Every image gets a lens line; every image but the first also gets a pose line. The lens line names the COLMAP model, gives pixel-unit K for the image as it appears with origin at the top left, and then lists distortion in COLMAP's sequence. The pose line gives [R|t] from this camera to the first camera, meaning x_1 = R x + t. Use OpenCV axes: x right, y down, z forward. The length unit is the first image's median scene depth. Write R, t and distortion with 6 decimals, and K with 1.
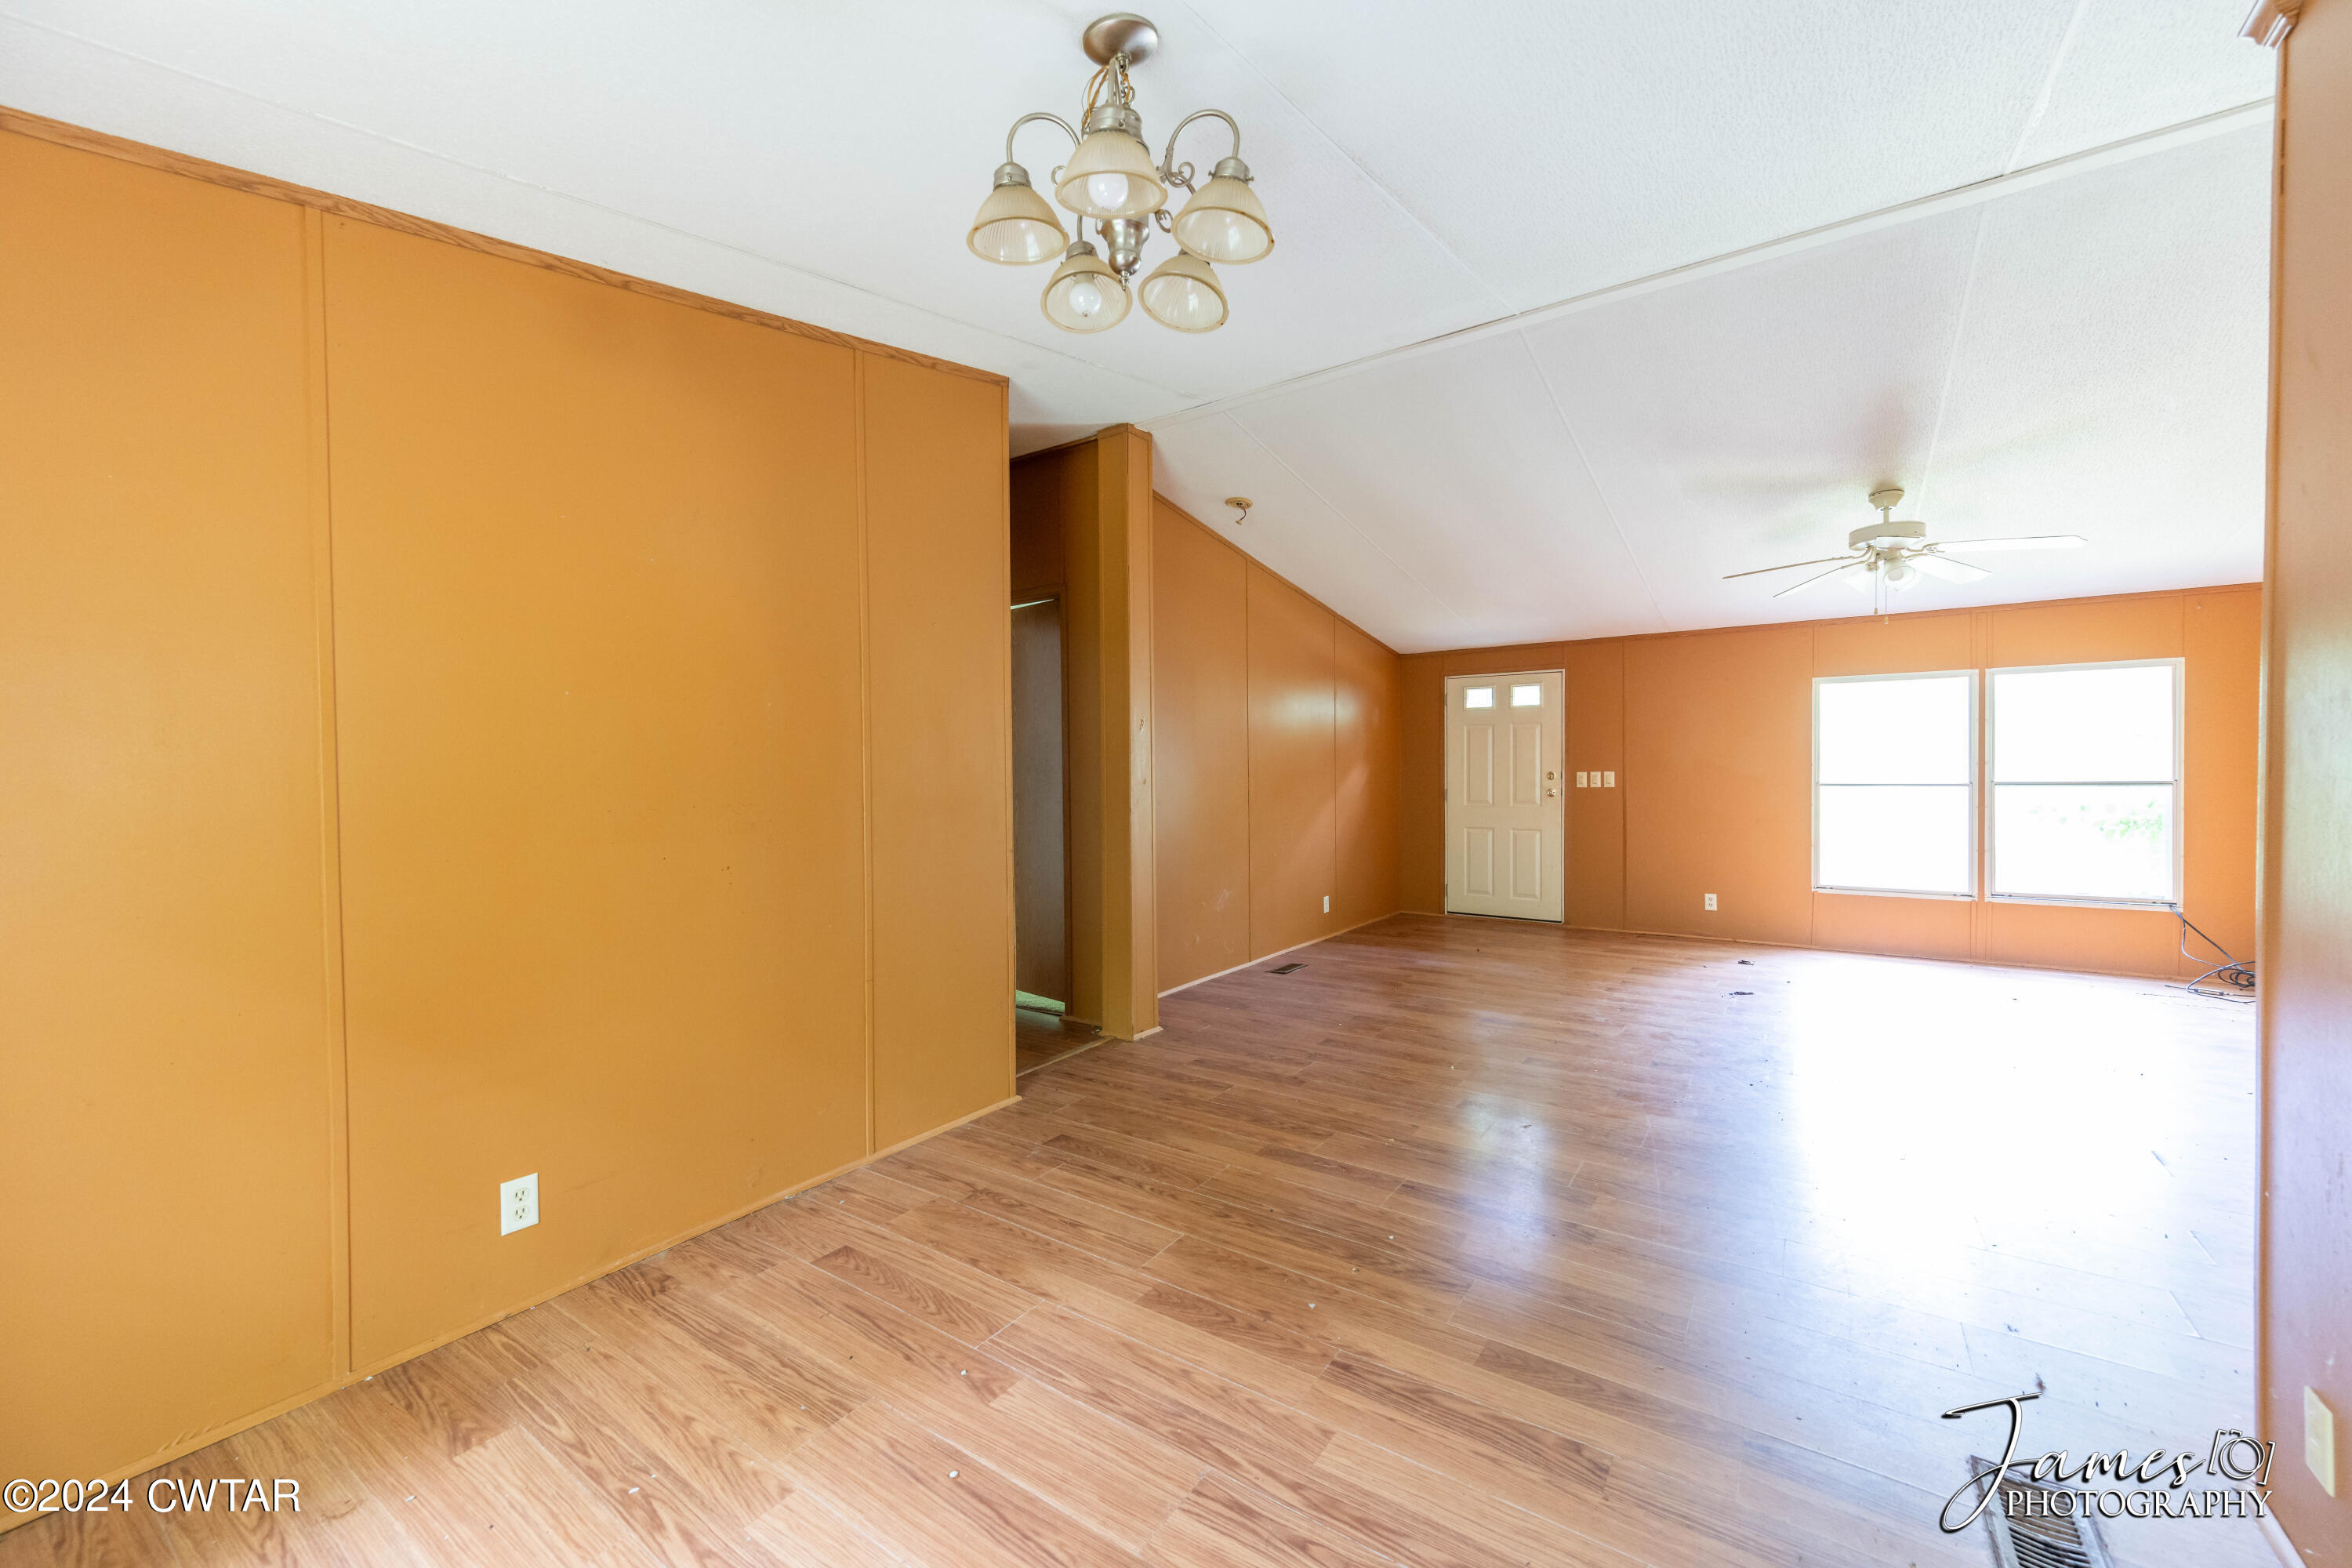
lens RADIAL K [[912.4, 0, 1177.9], [0, 912.4, 785.4], [0, 0, 1]] dist [0.006381, -0.000468]
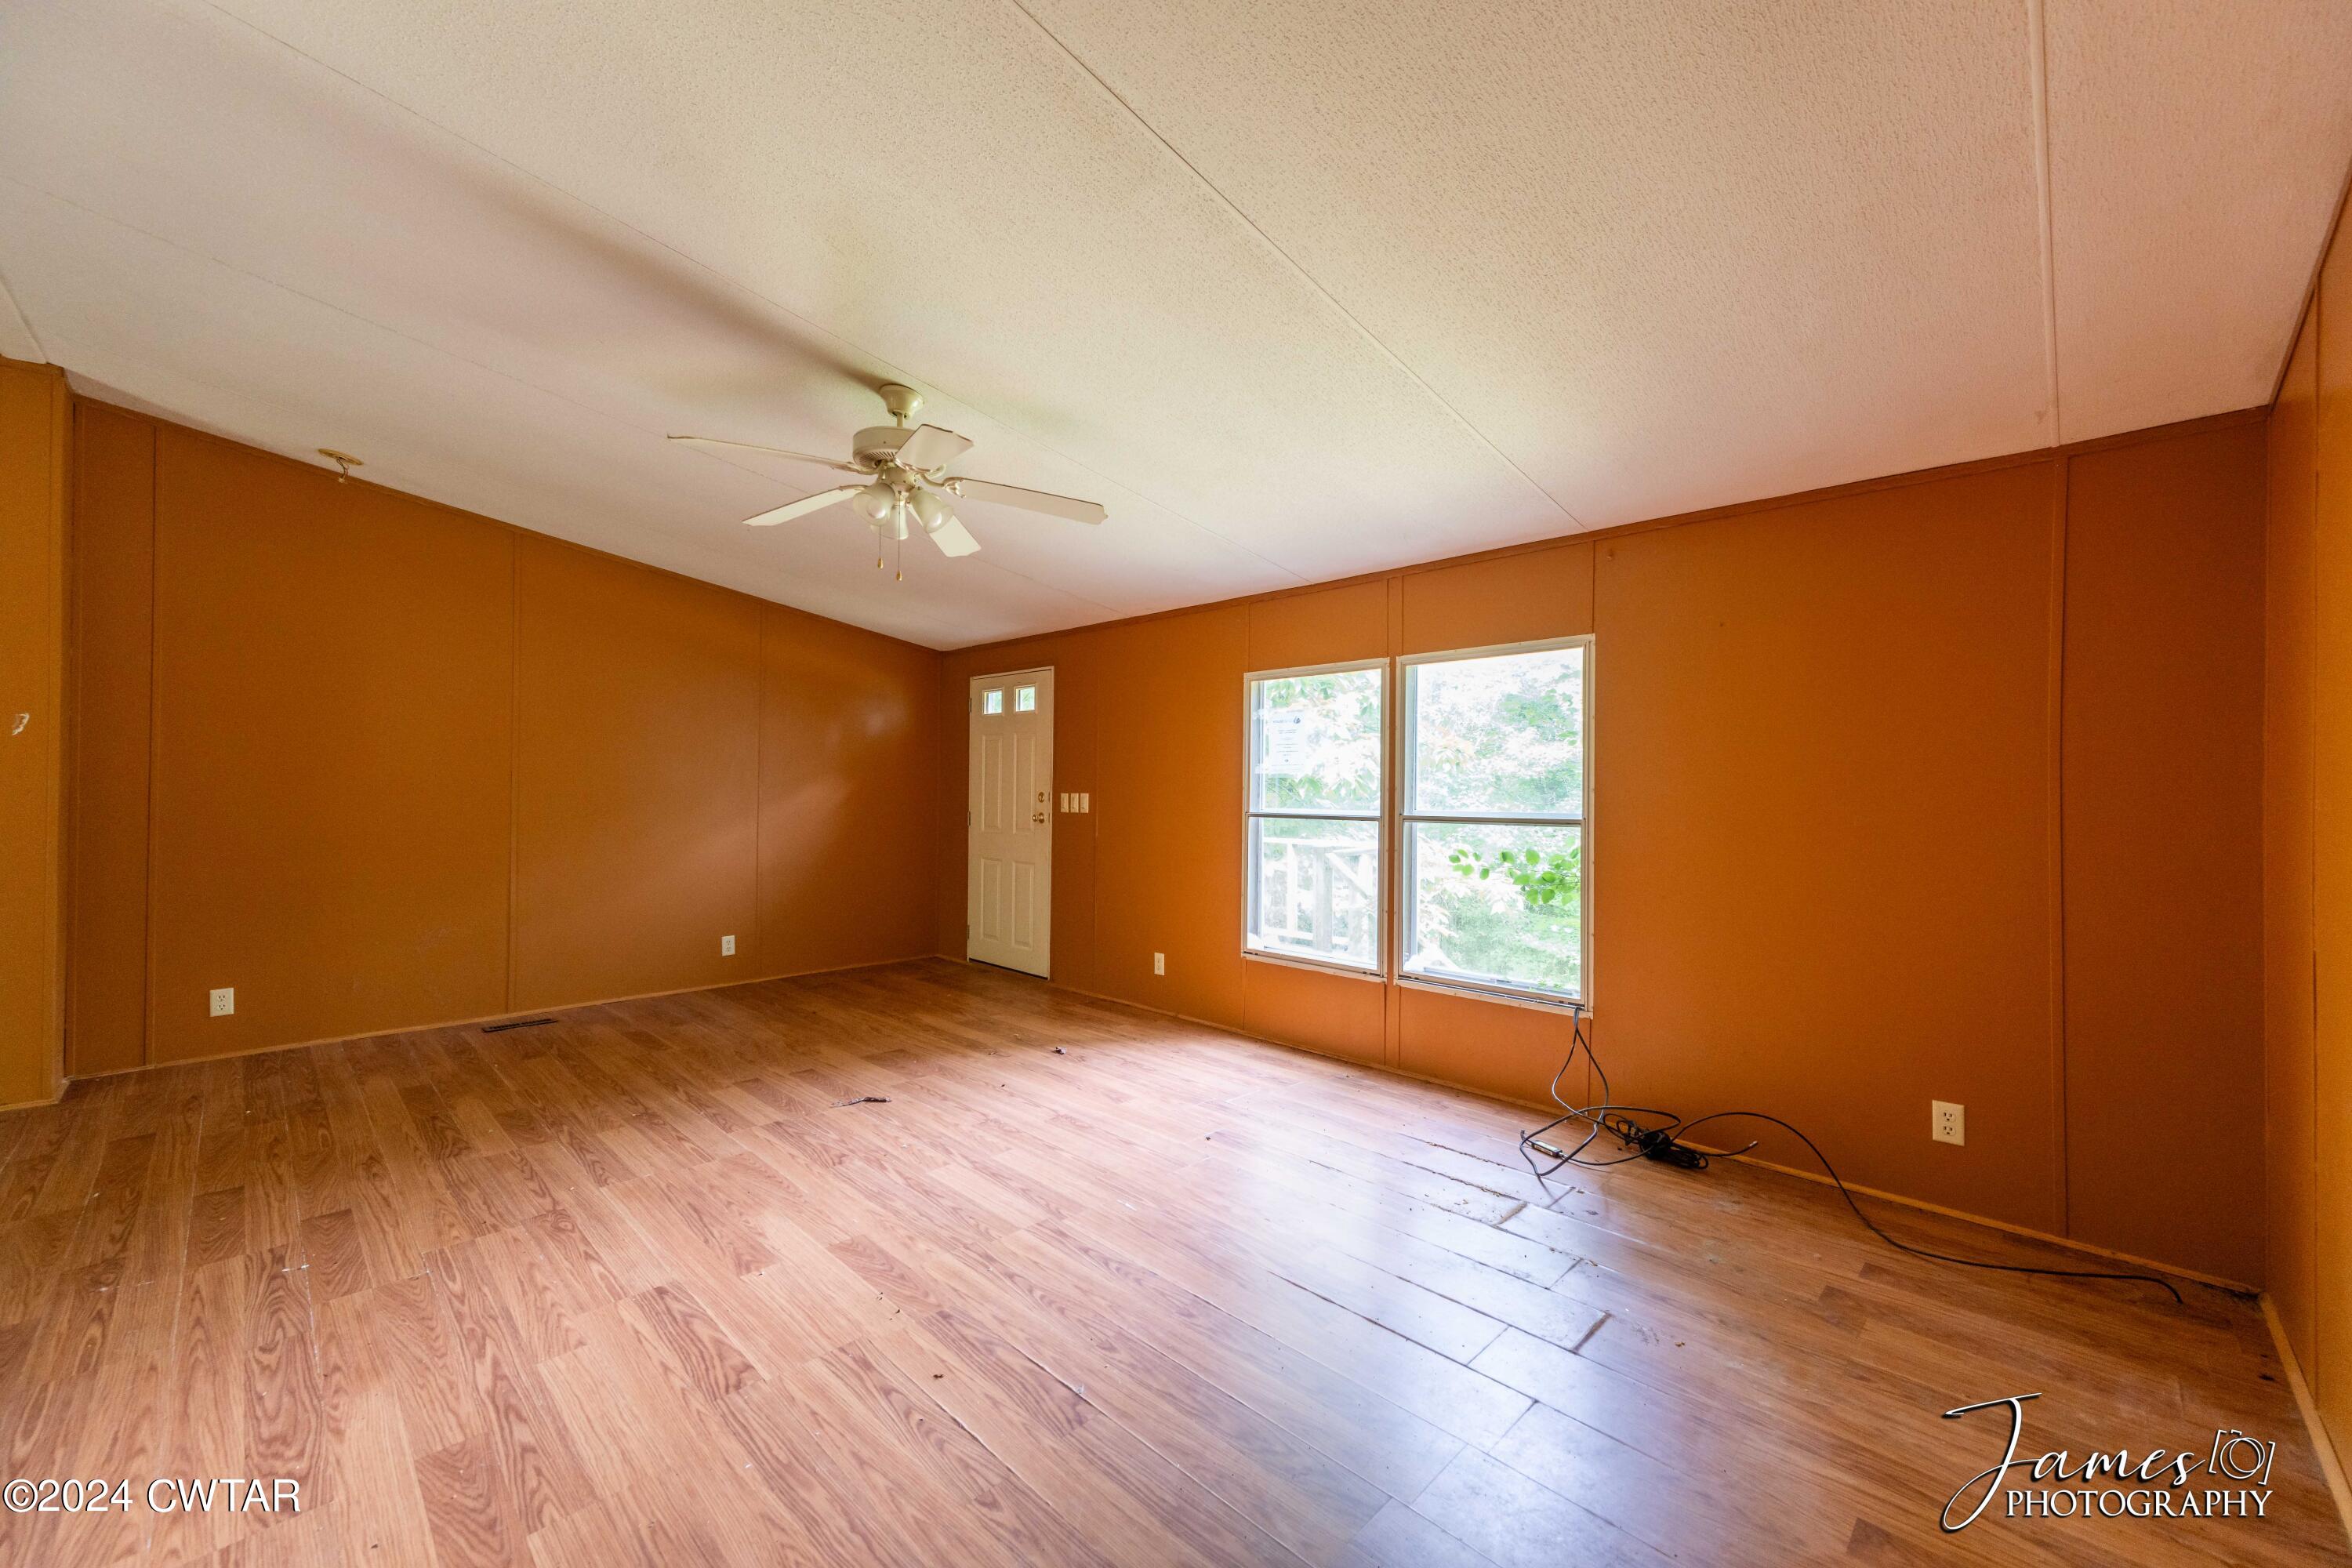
lens RADIAL K [[912.4, 0, 1178.0], [0, 912.4, 784.5], [0, 0, 1]] dist [0.006381, -0.000468]
pose [[0.985373, 0.013669, -0.169862, 0.728215], [-0.016791, 0.999715, -0.016958, -0.011306], [0.169581, 0.019563, 0.985322, 0.241122]]
